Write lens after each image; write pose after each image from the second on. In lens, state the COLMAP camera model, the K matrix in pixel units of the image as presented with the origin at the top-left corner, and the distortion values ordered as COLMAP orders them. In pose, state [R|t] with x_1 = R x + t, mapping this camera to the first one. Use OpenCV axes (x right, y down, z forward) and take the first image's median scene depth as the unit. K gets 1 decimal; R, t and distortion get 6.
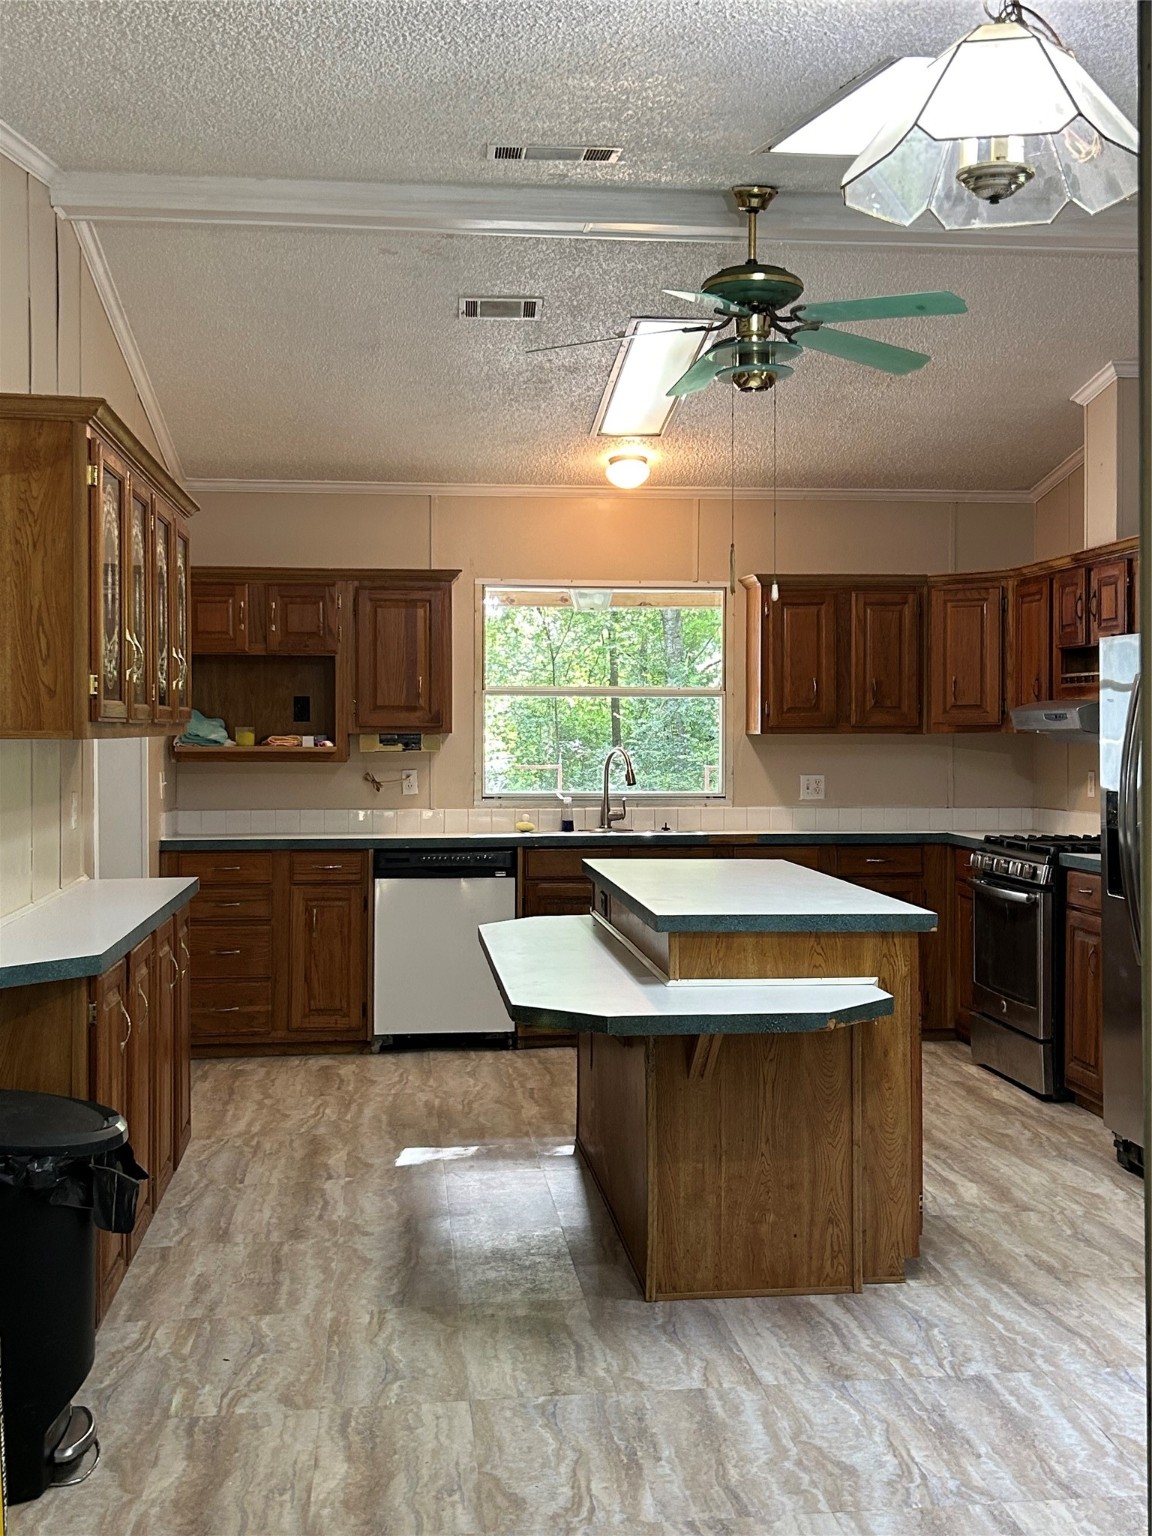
lens RADIAL K [[1777.6, 0, 579.9], [0, 1777.6, 749.2], [0, 0, 1]] dist [0.096244, -0.133148]
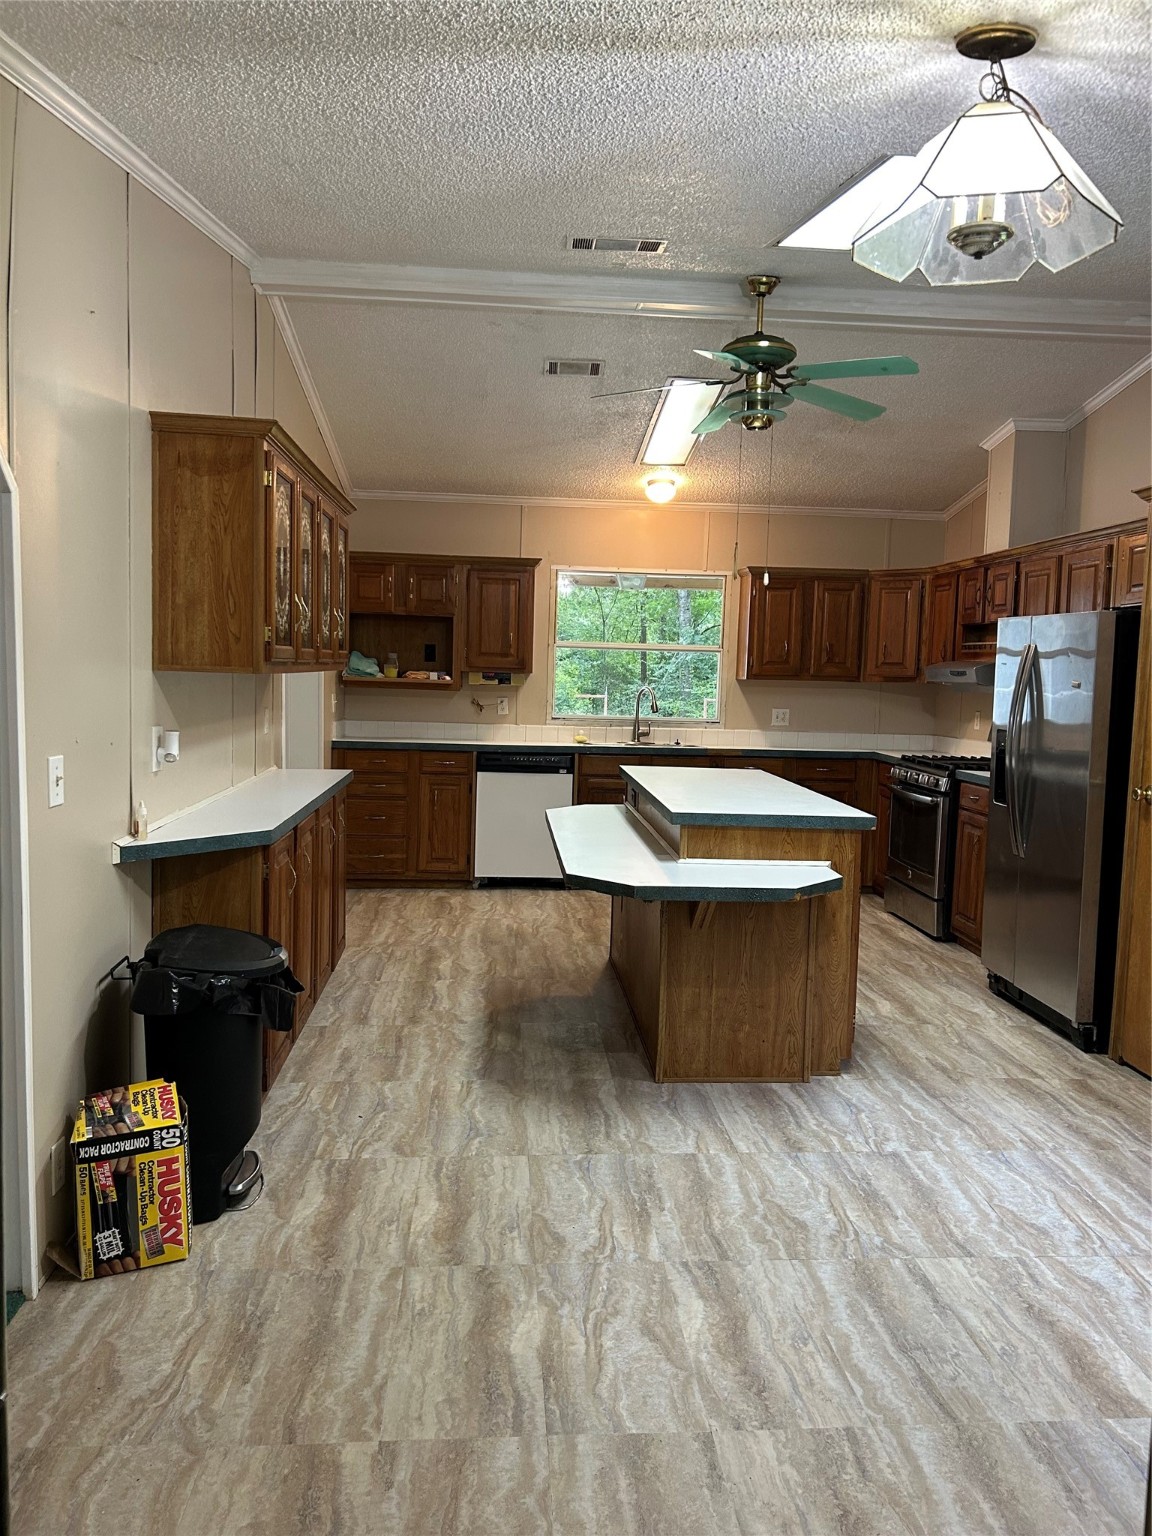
lens RADIAL K [[1155.1, 0, 576.0], [0, 1155.1, 768.0], [0, 0, 1]] dist [0.089397, -0.108573]
pose [[0.998870, 0.031688, -0.035433, -0.001224], [-0.028928, 0.996698, 0.075864, -0.007421], [0.037720, -0.074754, 0.996488, 0.100940]]
